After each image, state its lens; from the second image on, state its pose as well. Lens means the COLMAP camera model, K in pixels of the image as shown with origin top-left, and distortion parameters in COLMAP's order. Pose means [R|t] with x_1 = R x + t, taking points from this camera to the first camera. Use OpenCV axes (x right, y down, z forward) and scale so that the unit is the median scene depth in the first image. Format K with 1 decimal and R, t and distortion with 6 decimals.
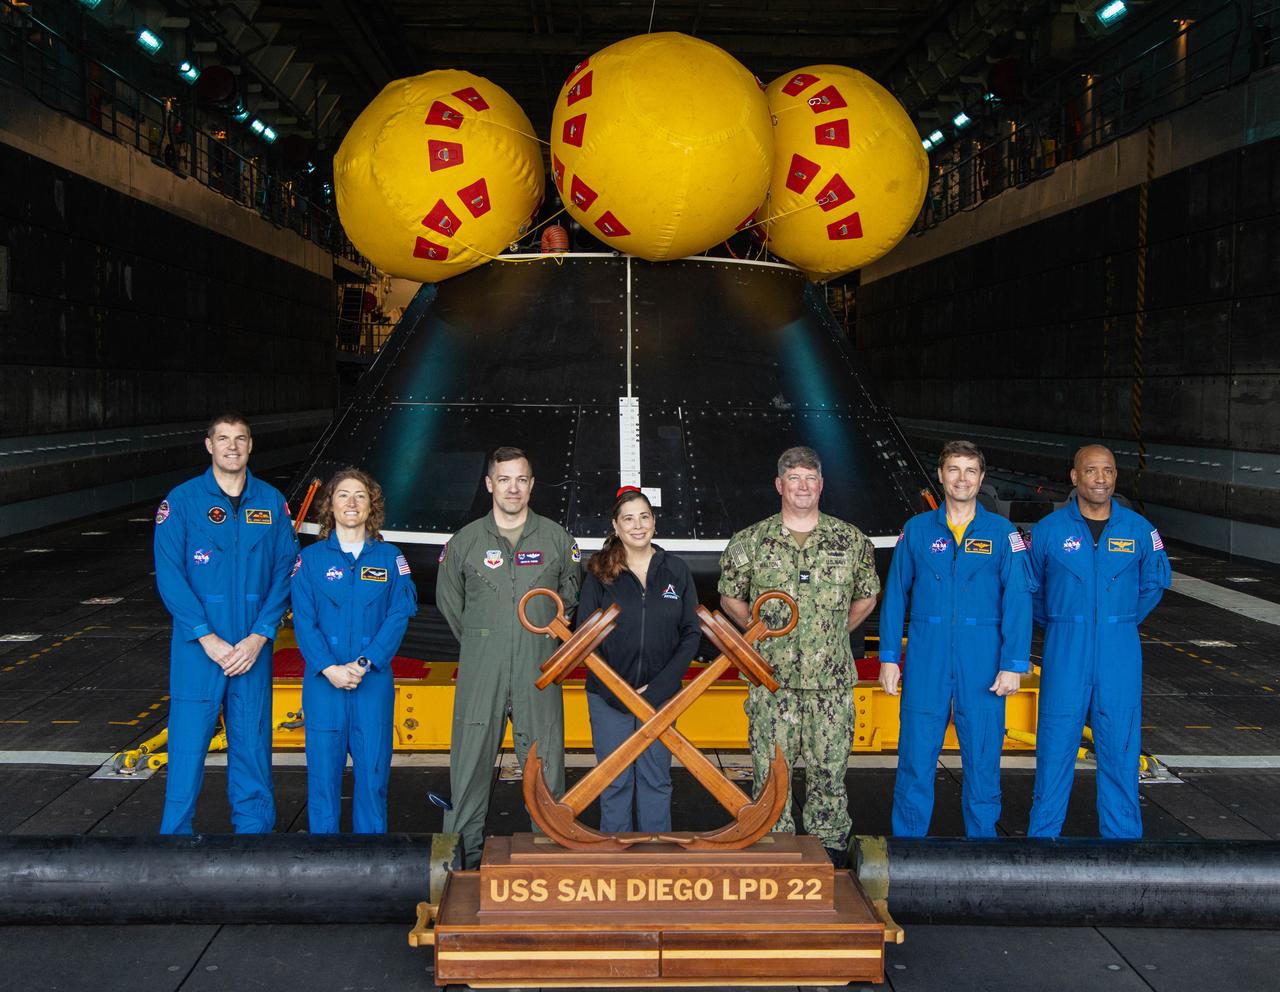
lens RADIAL K [[1816.4, 0, 644.1], [0, 1816.4, 490.2], [0, 0, 1]] dist [0.026077, 0.000000]
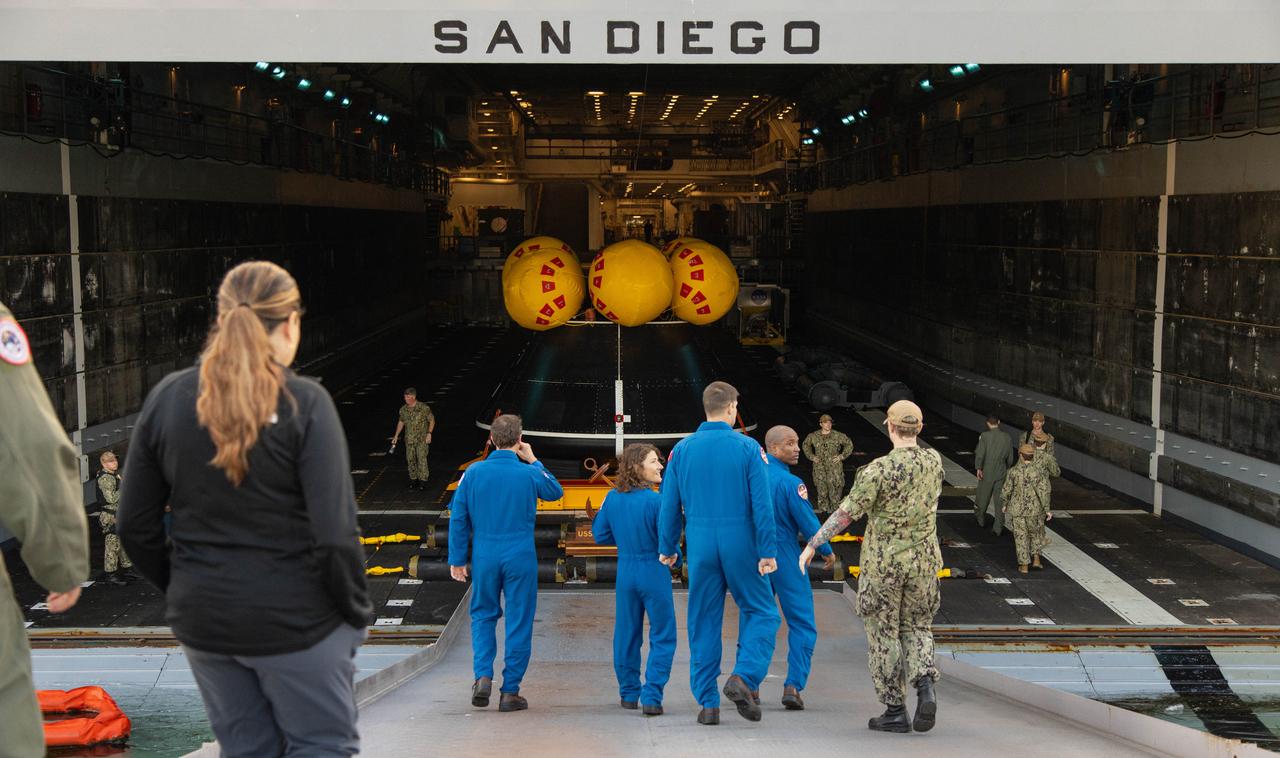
lens RADIAL K [[1848.3, 0, 633.2], [0, 1848.3, 386.5], [0, 0, 1]] dist [0.106421, 0.000000]
pose [[0.999729, -0.007843, -0.021917, 0.073573], [0.008659, 0.999263, 0.037387, -0.146299], [0.021608, -0.037567, 0.999060, -1.746920]]
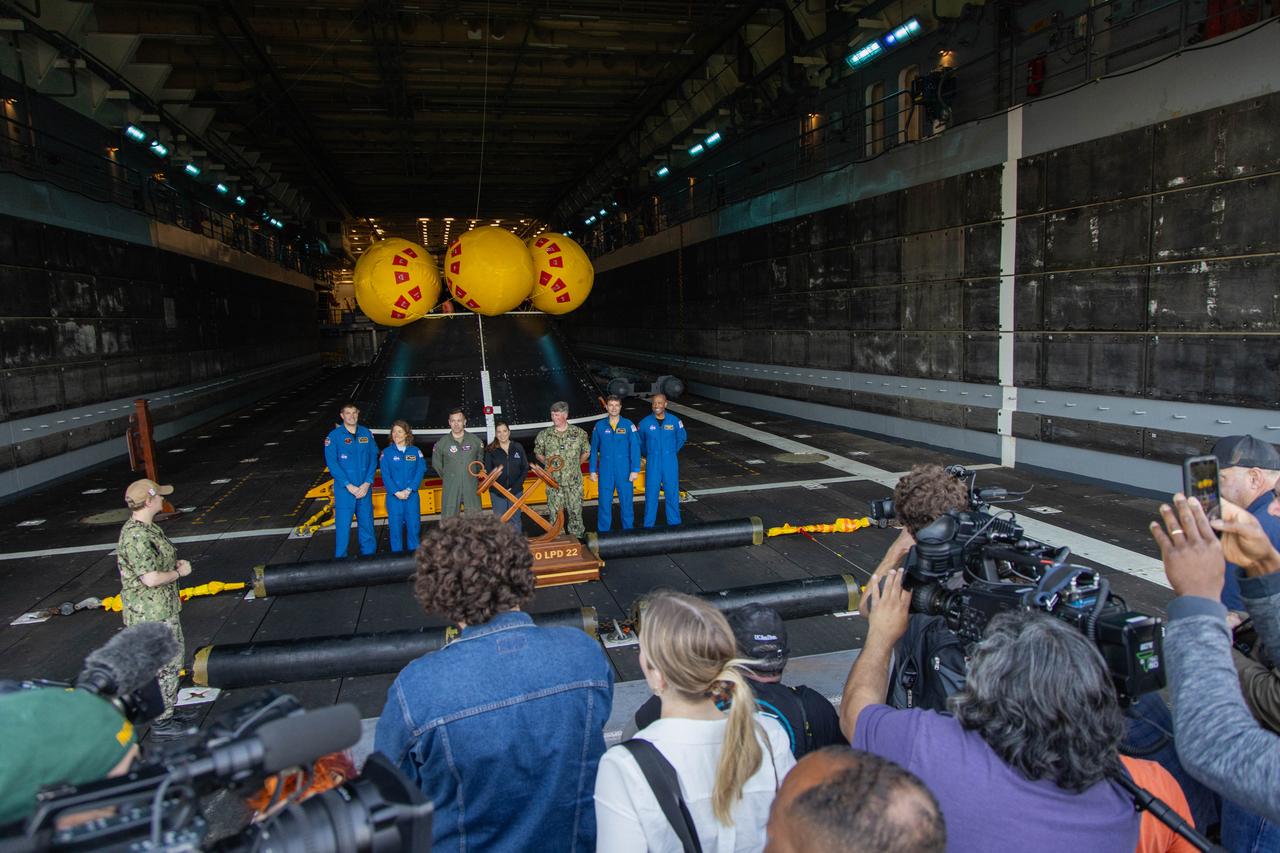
lens RADIAL K [[847.8, 0, 644.6], [0, 847.8, 420.3], [0, 0, 1]] dist [0.011611, -0.003126]
pose [[0.976295, -0.073770, 0.203487, -0.037627], [0.060521, 0.995668, 0.070590, -0.053677], [-0.207813, -0.056602, 0.976530, -0.228846]]
